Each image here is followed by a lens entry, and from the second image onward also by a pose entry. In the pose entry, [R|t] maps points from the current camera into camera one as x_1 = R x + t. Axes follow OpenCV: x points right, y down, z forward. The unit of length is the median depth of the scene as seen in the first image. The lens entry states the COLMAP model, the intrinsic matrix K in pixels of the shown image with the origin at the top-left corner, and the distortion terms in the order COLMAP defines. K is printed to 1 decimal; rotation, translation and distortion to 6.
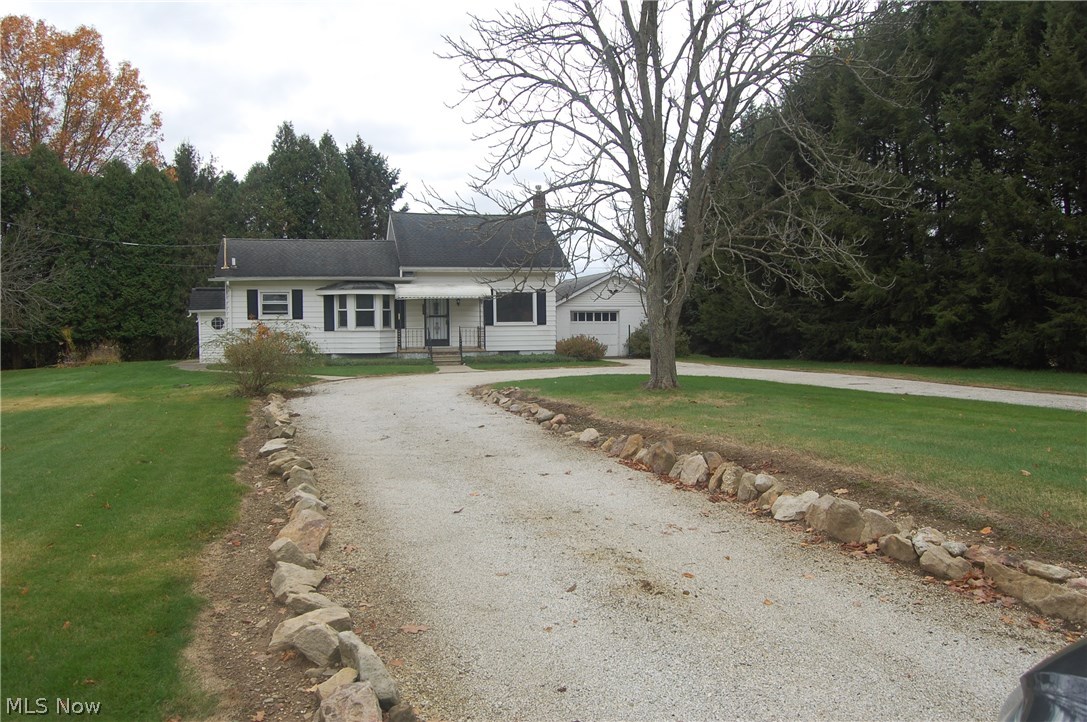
lens RADIAL K [[848.9, 0, 543.2], [0, 848.9, 365.0], [0, 0, 1]] dist [-0.086994, 0.027825]
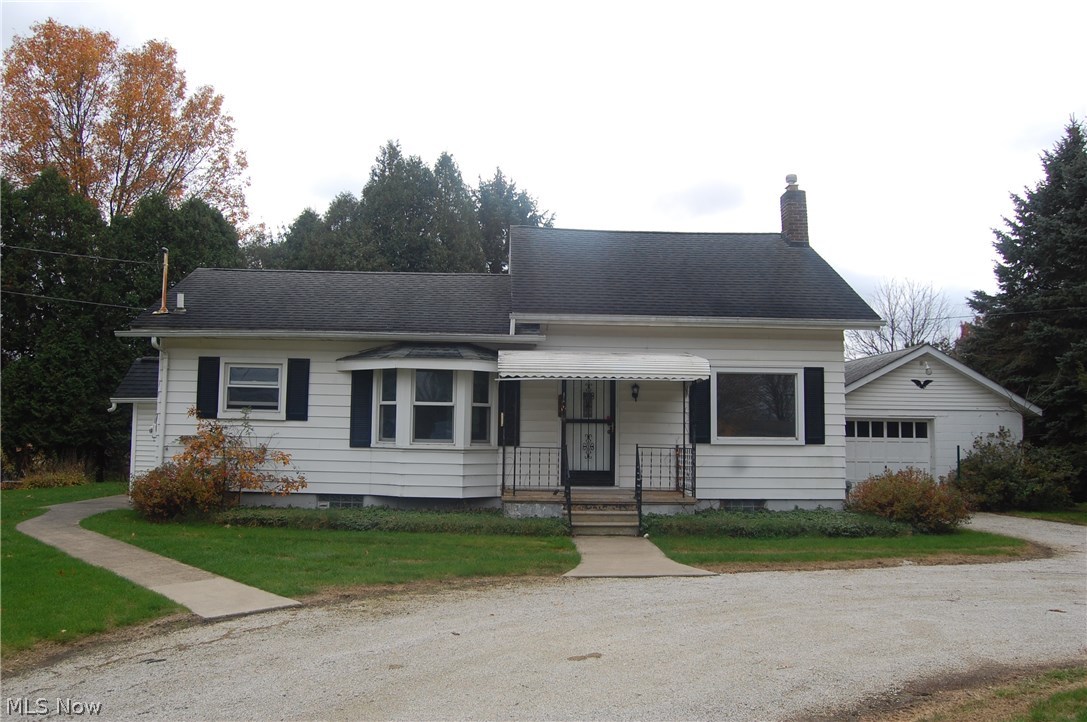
lens RADIAL K [[848.9, 0, 543.2], [0, 848.9, 365.0], [0, 0, 1]] dist [-0.086994, 0.027825]
pose [[0.978358, 0.005473, -0.206848, -0.054782], [-0.032502, 0.991306, -0.127500, -0.028449], [0.204351, 0.131463, 0.970030, 0.549982]]
